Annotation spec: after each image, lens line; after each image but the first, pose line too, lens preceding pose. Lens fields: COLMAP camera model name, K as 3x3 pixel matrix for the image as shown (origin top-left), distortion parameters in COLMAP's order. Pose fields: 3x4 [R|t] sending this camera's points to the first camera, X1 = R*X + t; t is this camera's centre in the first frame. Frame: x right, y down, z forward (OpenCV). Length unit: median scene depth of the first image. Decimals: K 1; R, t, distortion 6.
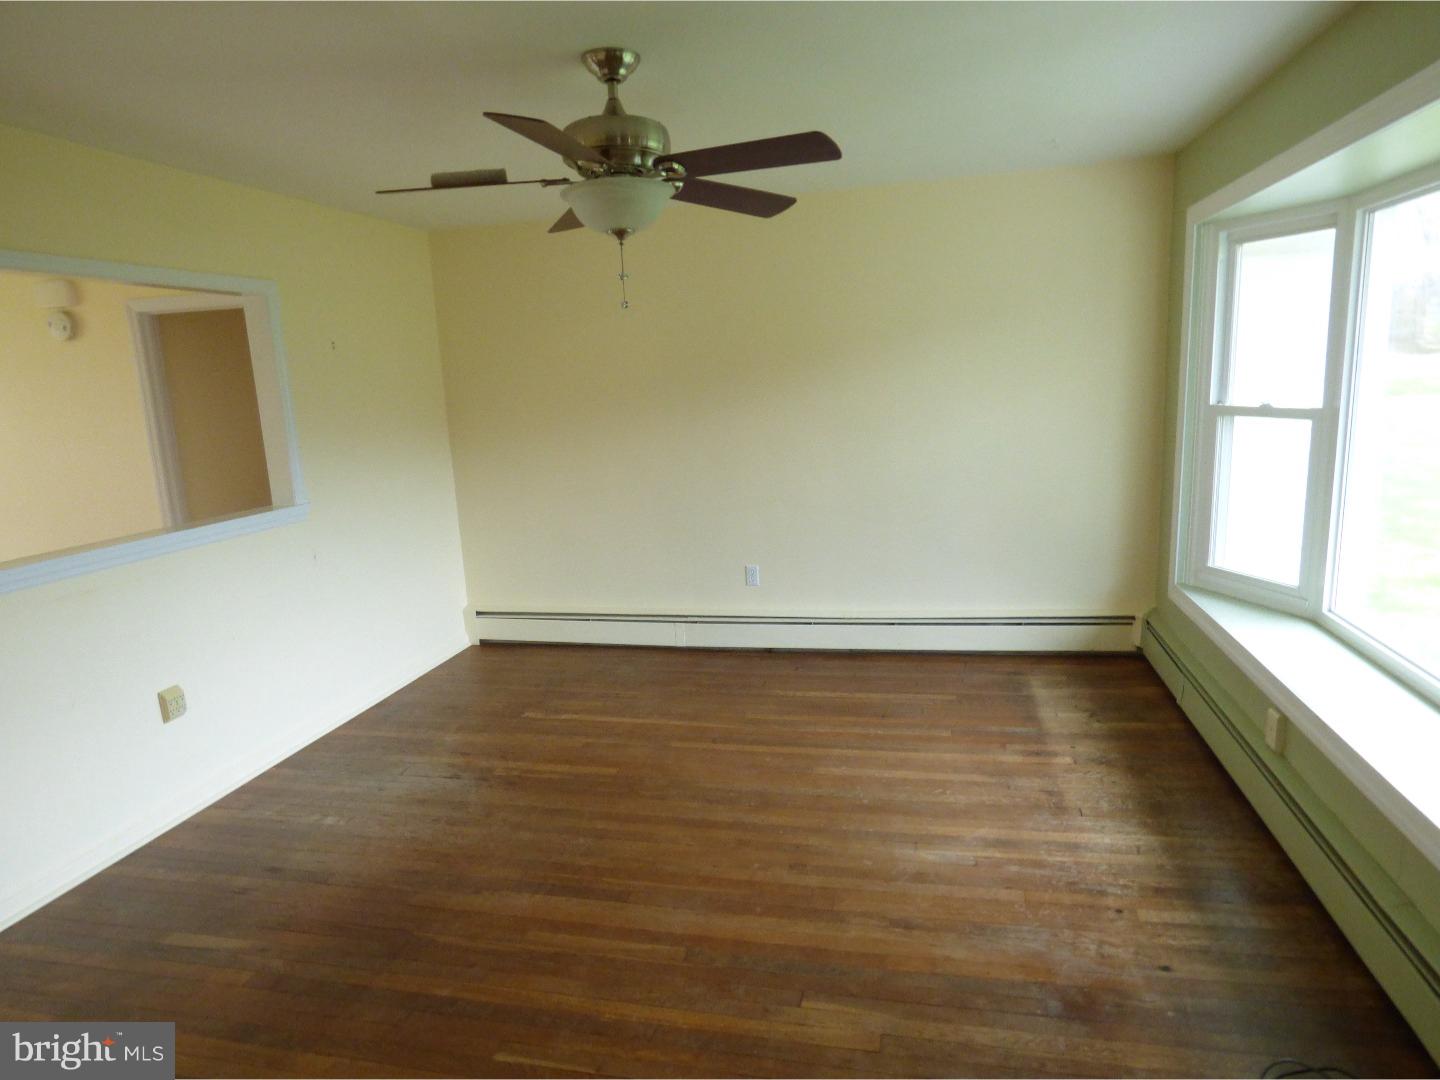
lens RADIAL K [[862.5, 0, 732.1], [0, 862.5, 538.9], [0, 0, 1]] dist [-0.028083, 0.011162]
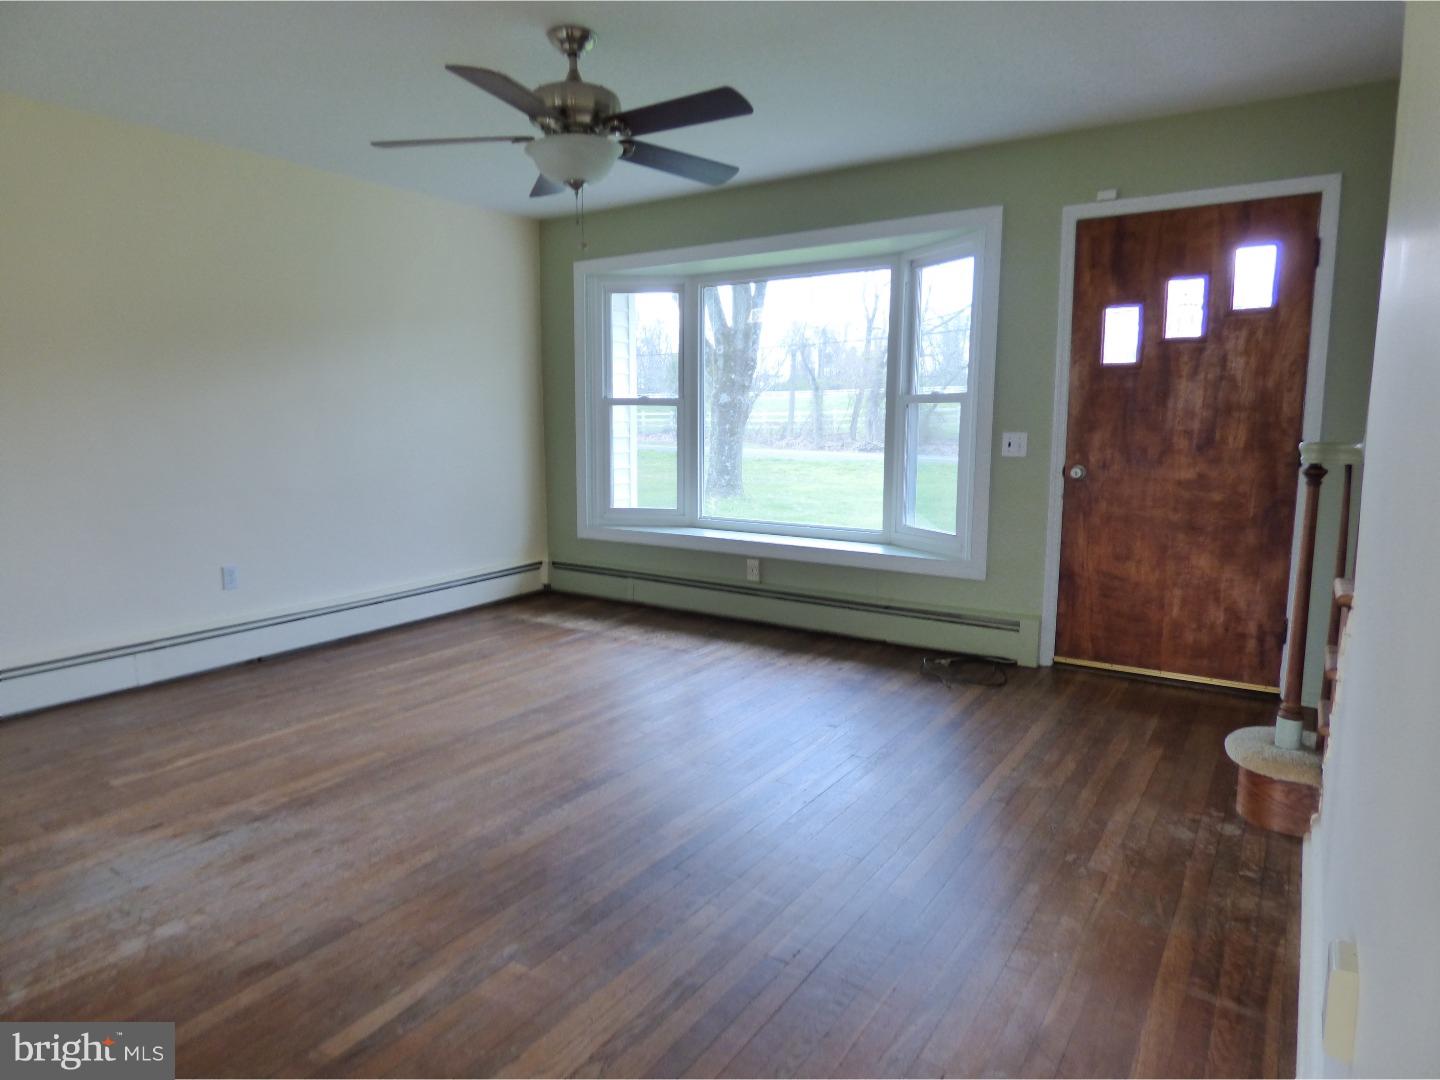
lens RADIAL K [[862.5, 0, 750.9], [0, 862.5, 533.7], [0, 0, 1]] dist [-0.028083, 0.011162]
pose [[0.333641, -0.078818, 0.939399, -0.929827], [0.157767, 0.987113, 0.026788, 0.090430], [-0.929405, 0.139269, 0.341776, 0.345607]]
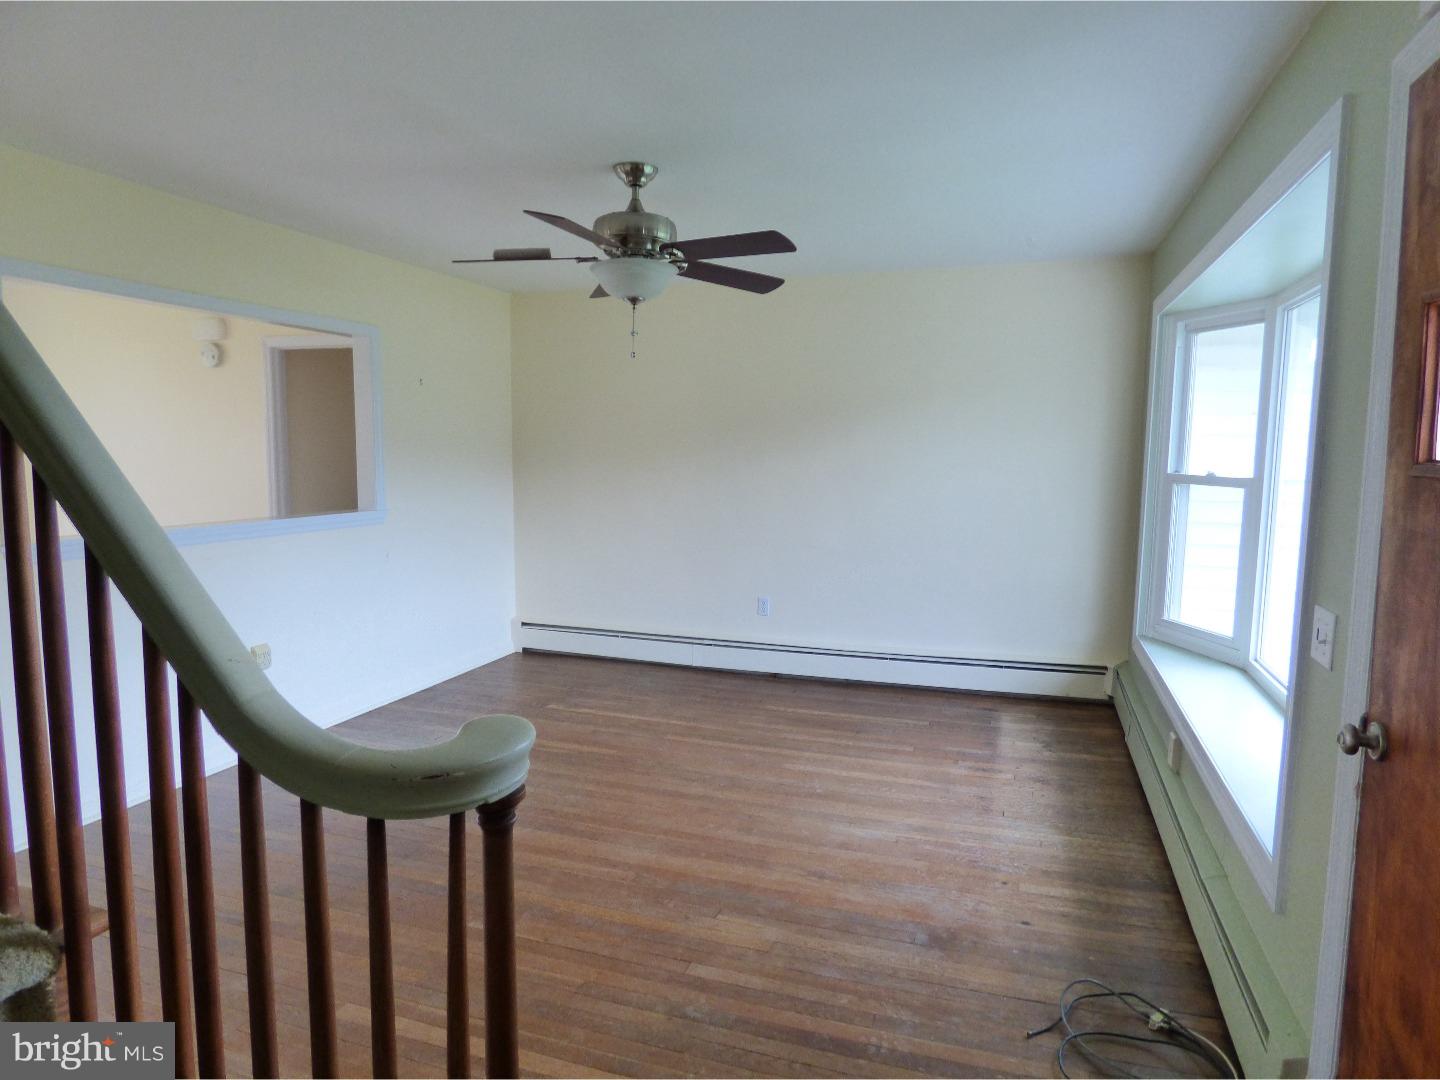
lens RADIAL K [[862.5, 0, 730.1], [0, 862.5, 537.0], [0, 0, 1]] dist [-0.028083, 0.011162]
pose [[0.993112, 0.068058, -0.095377, 0.125532], [-0.075548, 0.994145, -0.077248, 0.066459], [0.089562, 0.083922, 0.992439, -0.183892]]
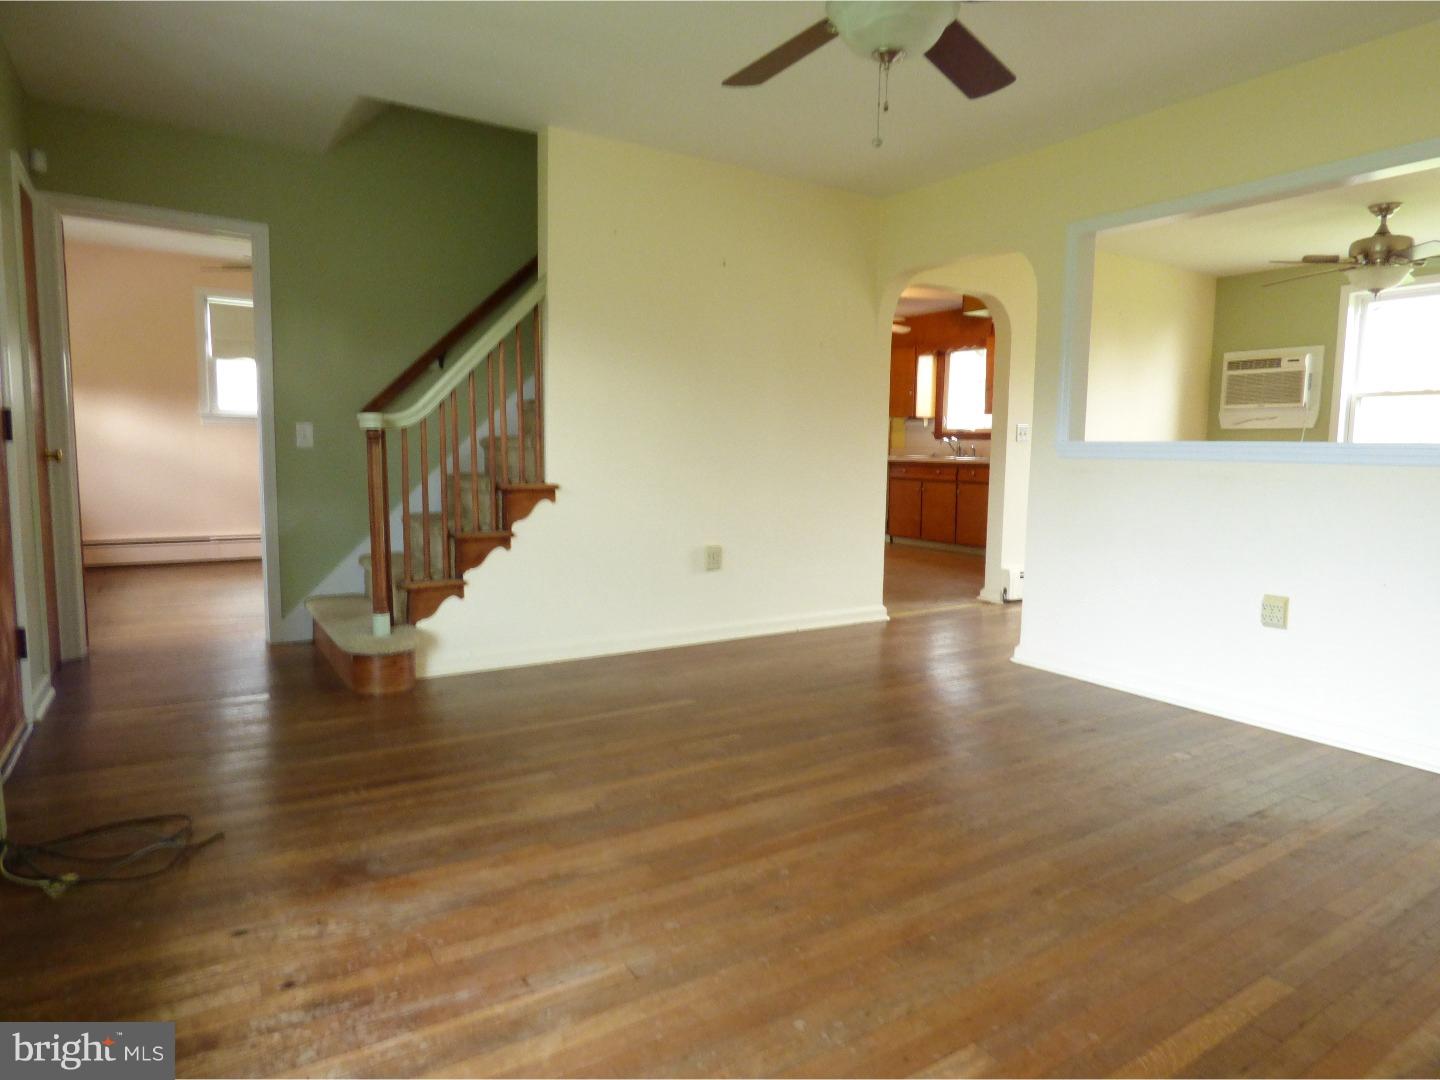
lens RADIAL K [[862.5, 0, 722.7], [0, 862.5, 536.6], [0, 0, 1]] dist [-0.028083, 0.011162]
pose [[-0.703108, 0.109233, -0.702643, 0.502132], [-0.115312, 0.957537, 0.264247, -0.081326], [0.701671, 0.266817, -0.660656, 1.233105]]
